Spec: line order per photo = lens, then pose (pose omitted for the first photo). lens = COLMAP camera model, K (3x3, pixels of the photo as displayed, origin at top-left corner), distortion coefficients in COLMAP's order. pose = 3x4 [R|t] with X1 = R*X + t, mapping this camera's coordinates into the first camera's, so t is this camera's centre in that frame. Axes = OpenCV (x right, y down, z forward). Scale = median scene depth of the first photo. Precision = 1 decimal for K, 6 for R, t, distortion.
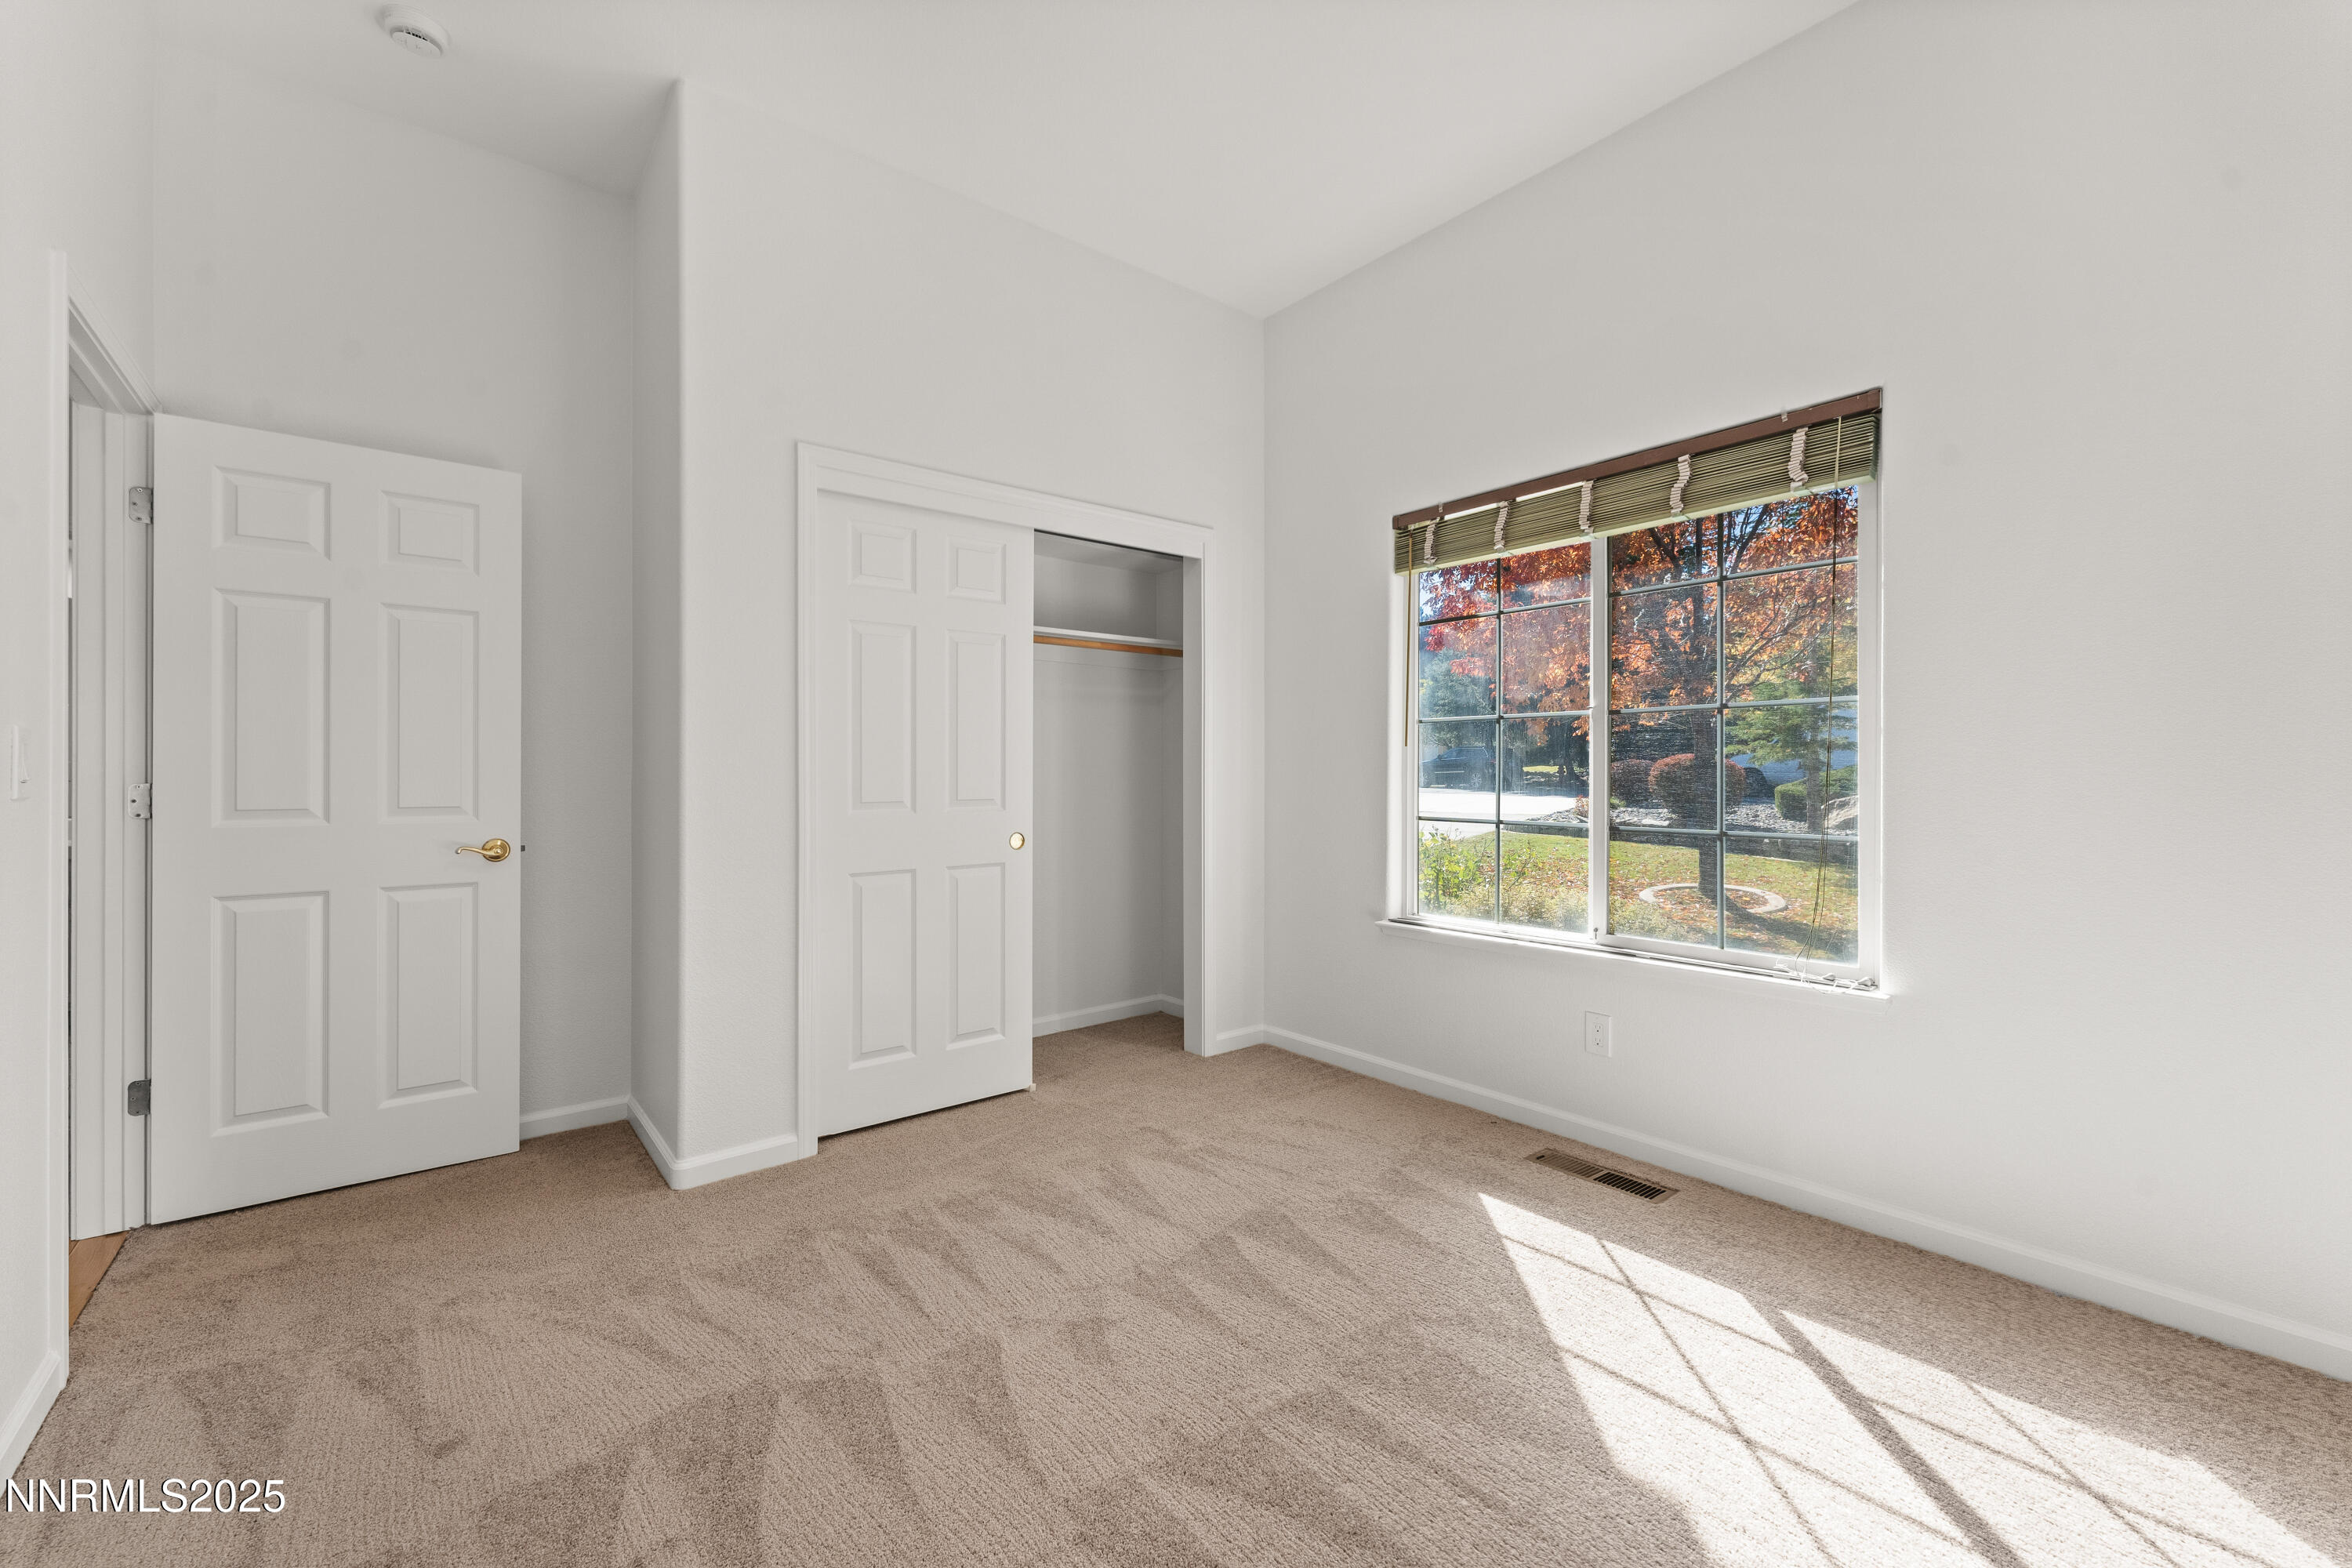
lens RADIAL K [[947.4, 0, 1181.2], [0, 947.4, 788.5], [0, 0, 1]] dist [0.001126, -0.000038]
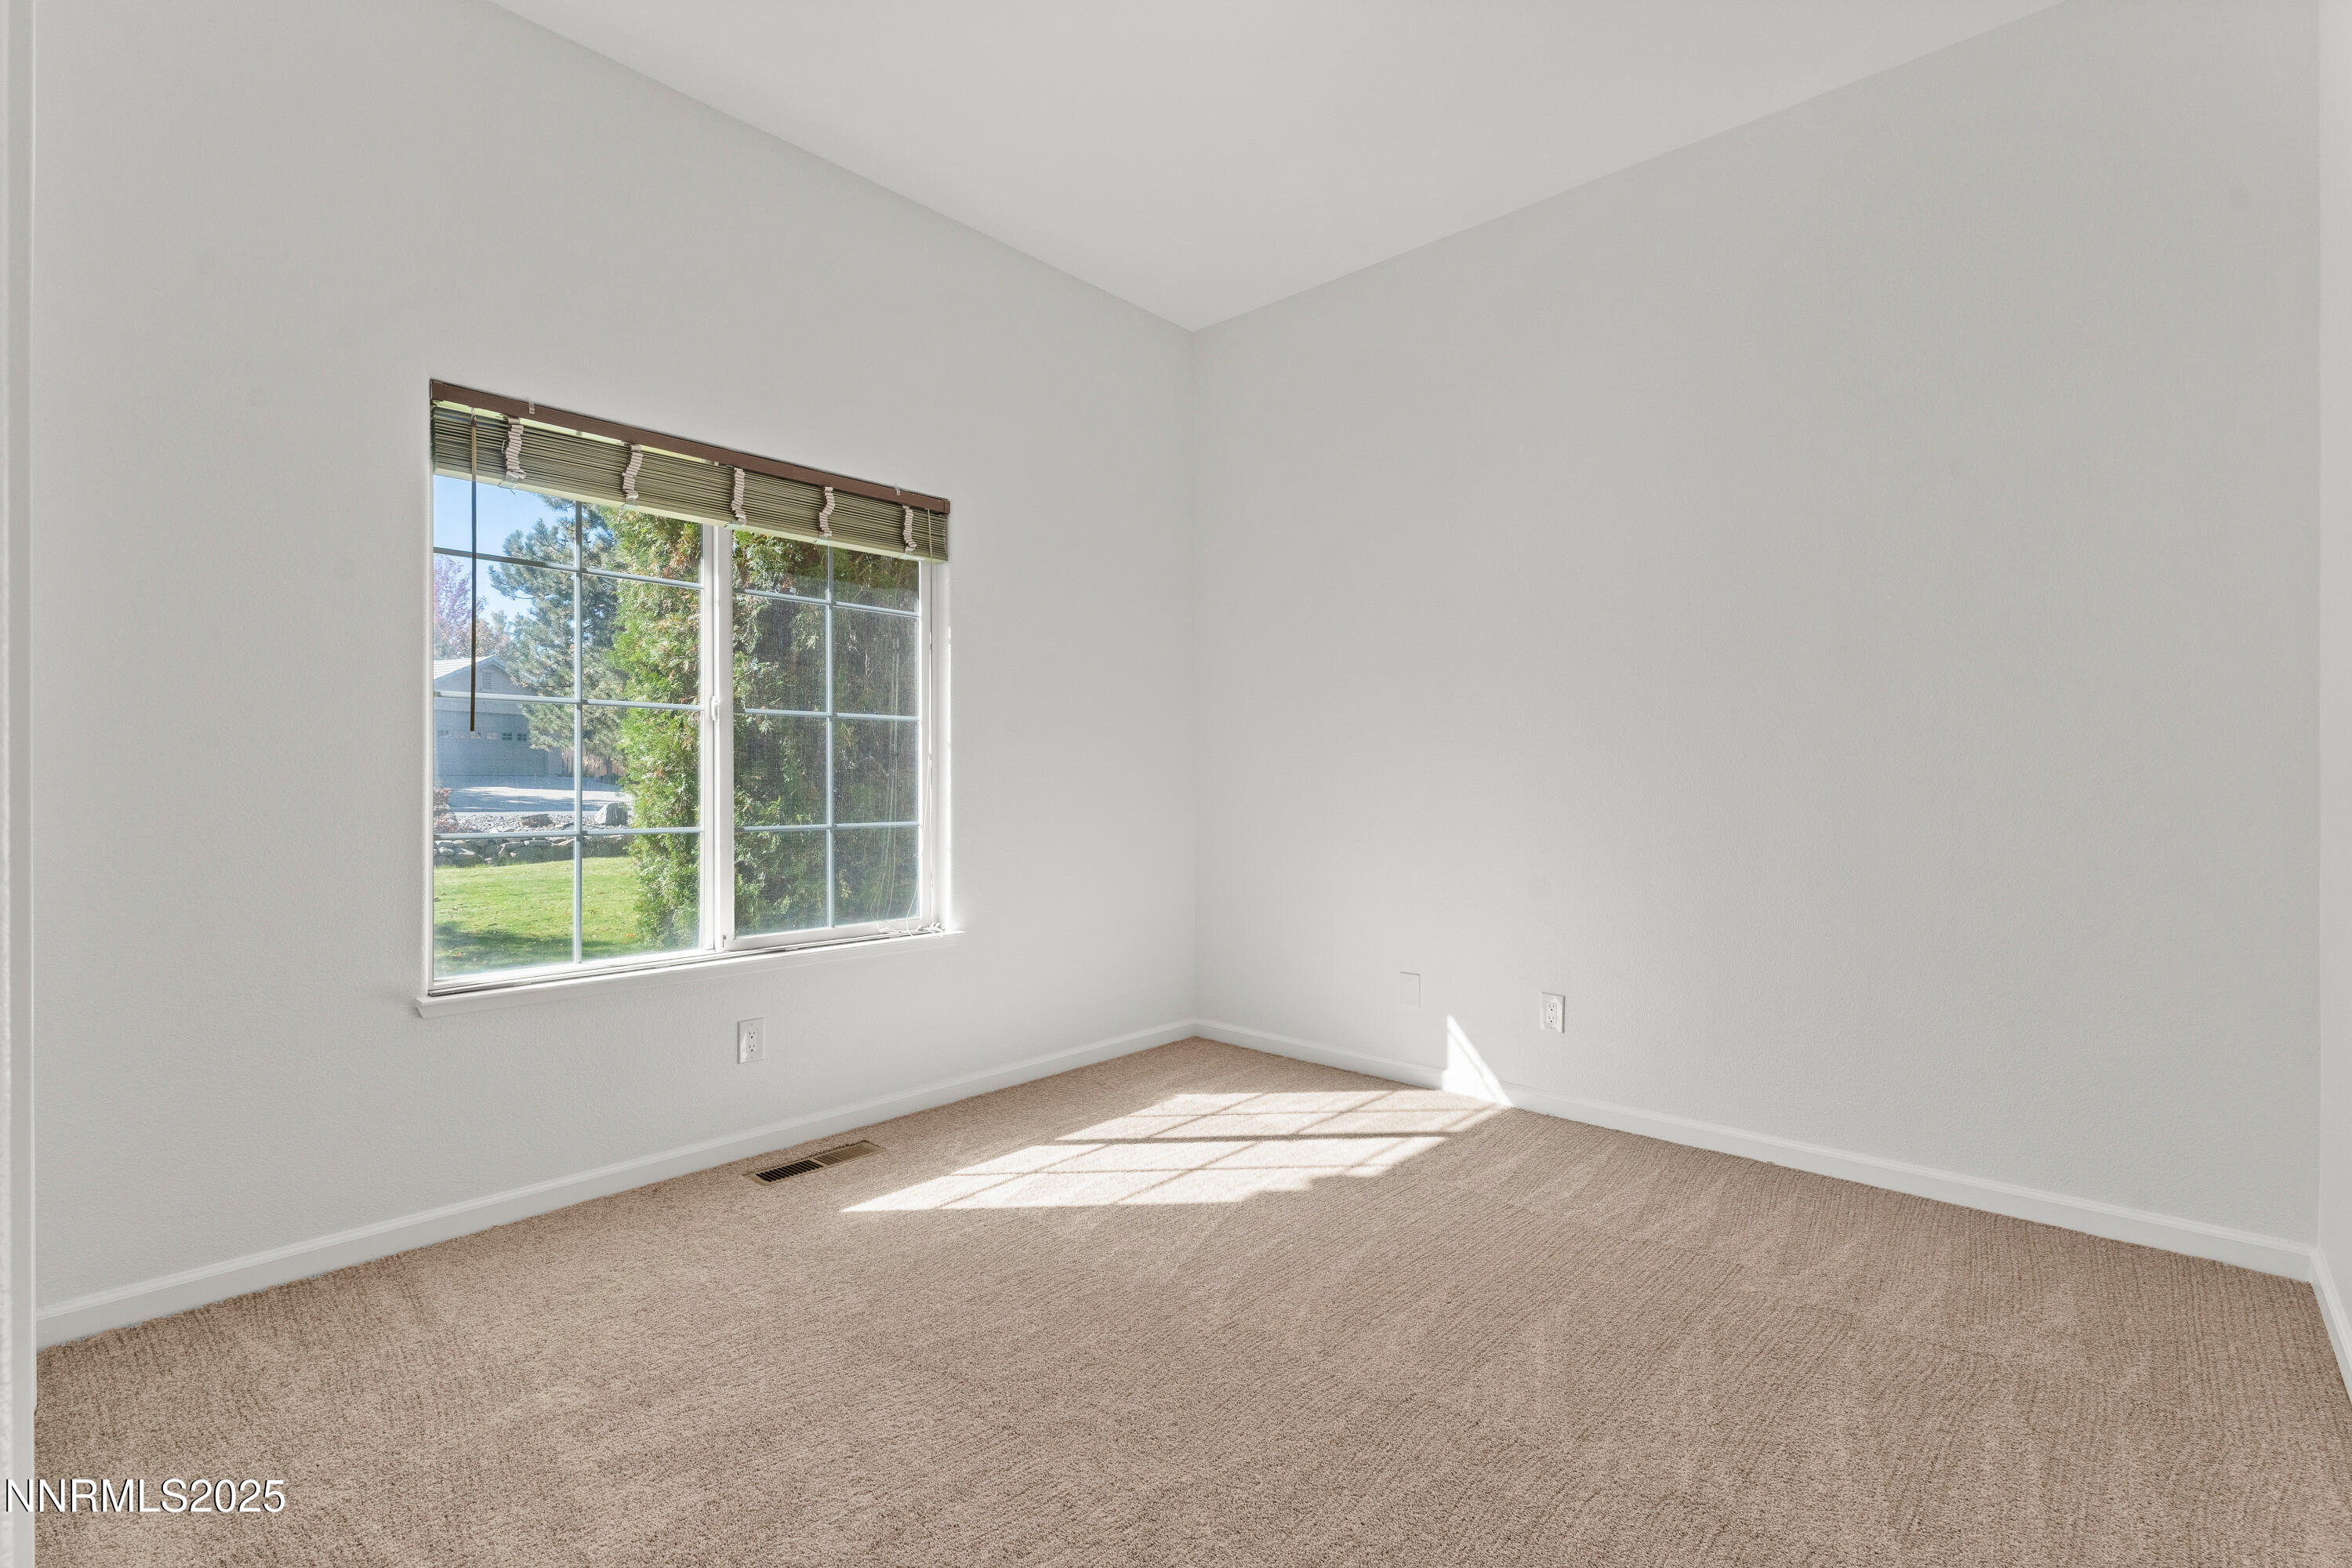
lens RADIAL K [[1017.0, 0, 1176.0], [0, 1017.0, 784.0], [0, 0, 1]] dist [-0.000481, -0.000055]
pose [[-0.127296, 0.005125, 0.991851, -0.769032], [0.023681, 0.999717, -0.002126, 0.011728], [-0.991582, 0.023217, -0.127382, 0.823460]]
